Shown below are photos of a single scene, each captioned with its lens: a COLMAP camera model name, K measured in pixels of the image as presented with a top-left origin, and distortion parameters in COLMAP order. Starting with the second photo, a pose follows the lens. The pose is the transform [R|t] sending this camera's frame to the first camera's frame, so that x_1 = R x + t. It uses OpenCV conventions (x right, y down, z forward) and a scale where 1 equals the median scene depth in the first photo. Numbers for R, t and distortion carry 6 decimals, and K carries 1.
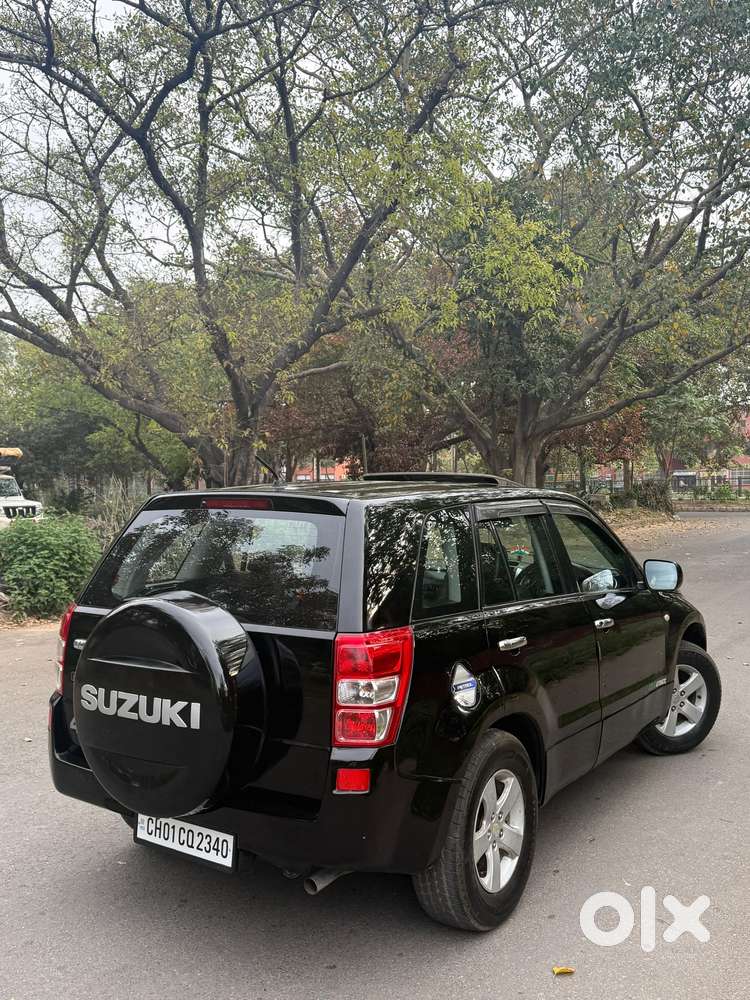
lens RADIAL K [[924.9, 0, 359.8], [0, 924.9, 505.9], [0, 0, 1]] dist [0.168040, -0.275978]
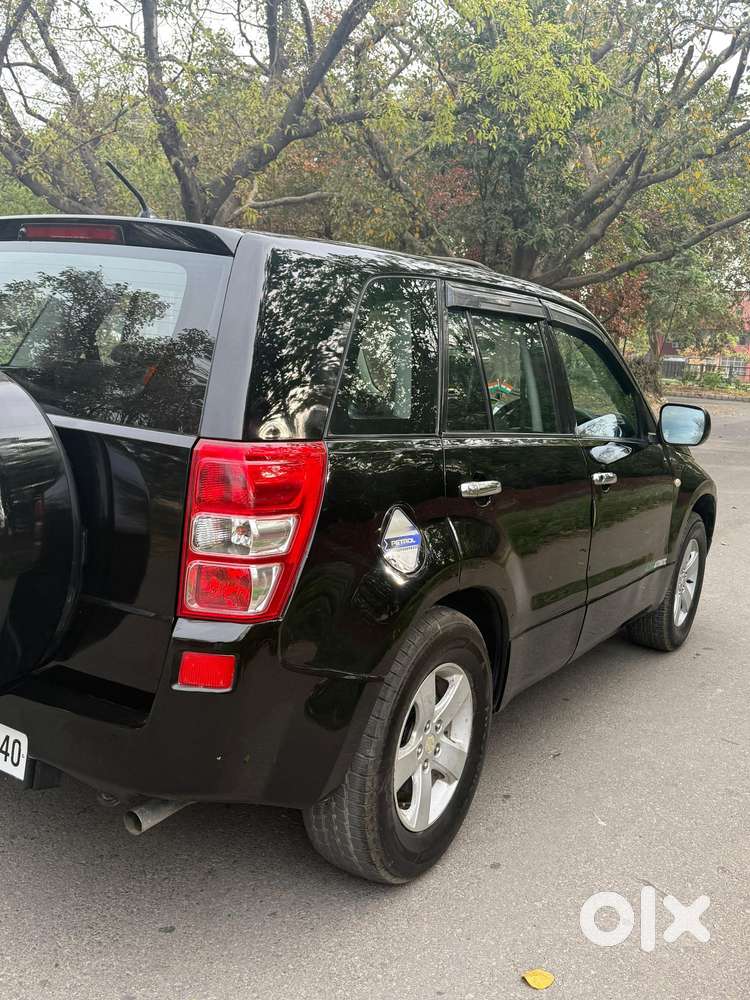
lens RADIAL K [[924.9, 0, 359.8], [0, 924.9, 505.9], [0, 0, 1]] dist [0.168040, -0.275978]
pose [[0.996471, 0.076993, 0.033440, 0.050493], [-0.080859, 0.987386, 0.136129, 0.070206], [-0.022537, -0.138352, 0.990127, 0.304981]]
